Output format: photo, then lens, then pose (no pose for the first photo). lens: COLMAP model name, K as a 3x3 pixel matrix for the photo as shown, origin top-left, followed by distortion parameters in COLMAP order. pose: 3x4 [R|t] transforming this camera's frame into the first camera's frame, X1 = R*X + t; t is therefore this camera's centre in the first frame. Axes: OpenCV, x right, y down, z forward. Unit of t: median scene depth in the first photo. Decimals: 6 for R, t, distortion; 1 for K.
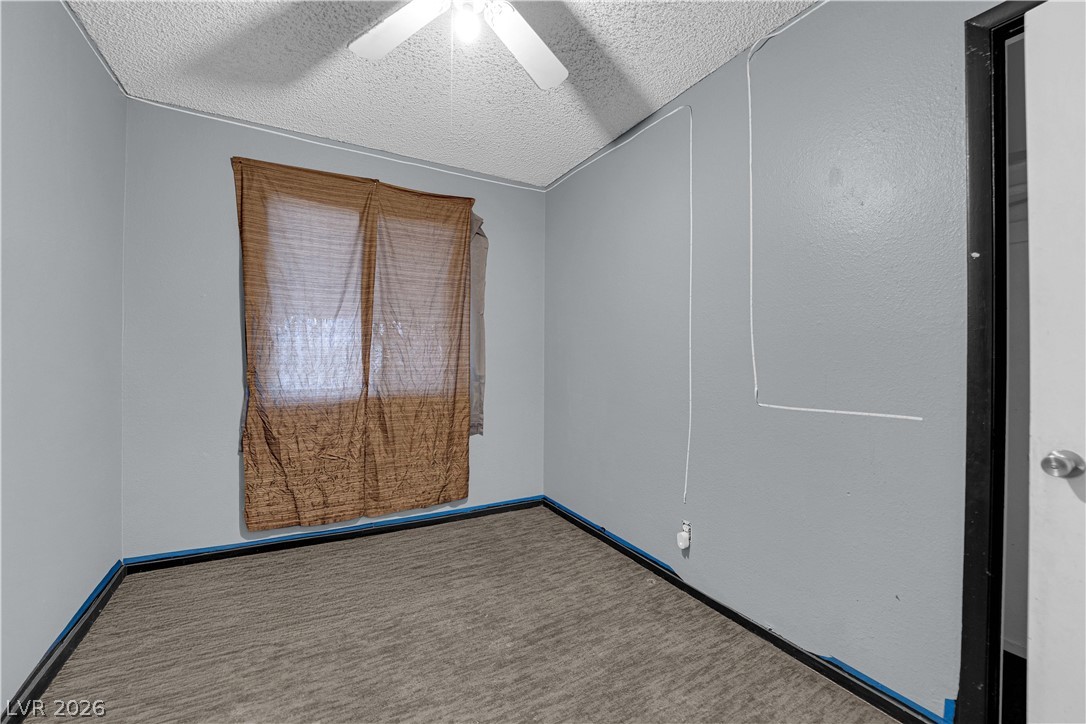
lens RADIAL K [[434.4, 0, 547.0], [0, 434.4, 357.6], [0, 0, 1]] dist [-0.013892, -0.002350]
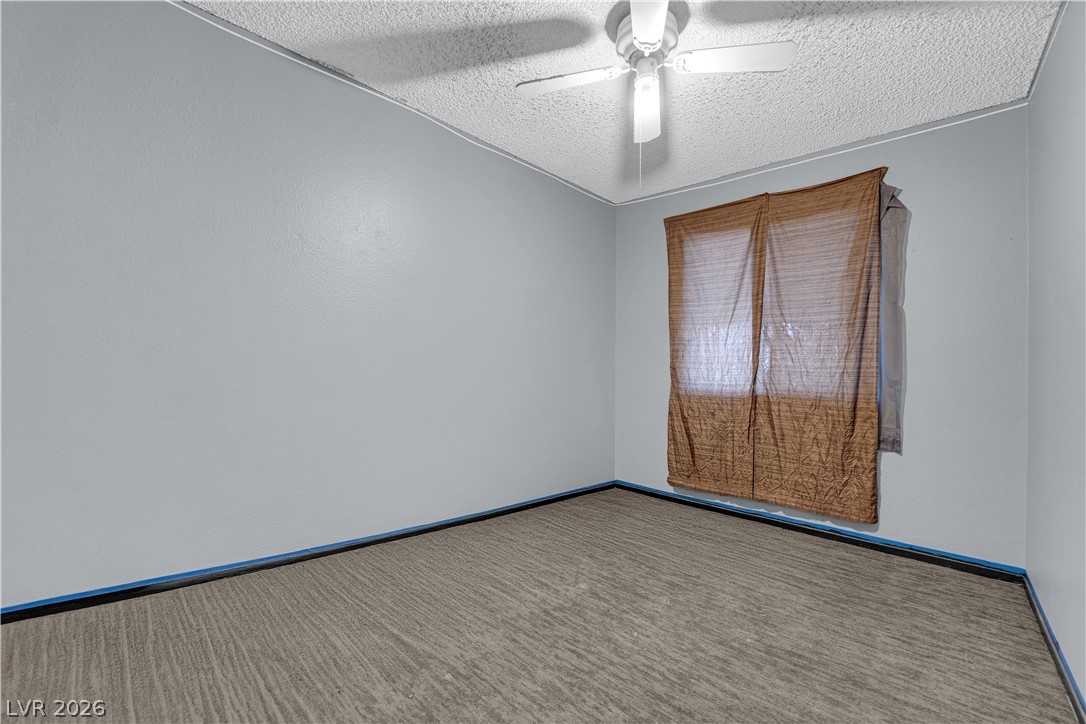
lens RADIAL K [[434.4, 0, 542.2], [0, 434.4, 355.9], [0, 0, 1]] dist [-0.013892, -0.002350]
pose [[0.310582, -0.004487, -0.950536, 0.456002], [-0.004672, 0.999970, -0.006247, 0.003680], [0.950535, 0.006381, 0.310552, 0.138418]]
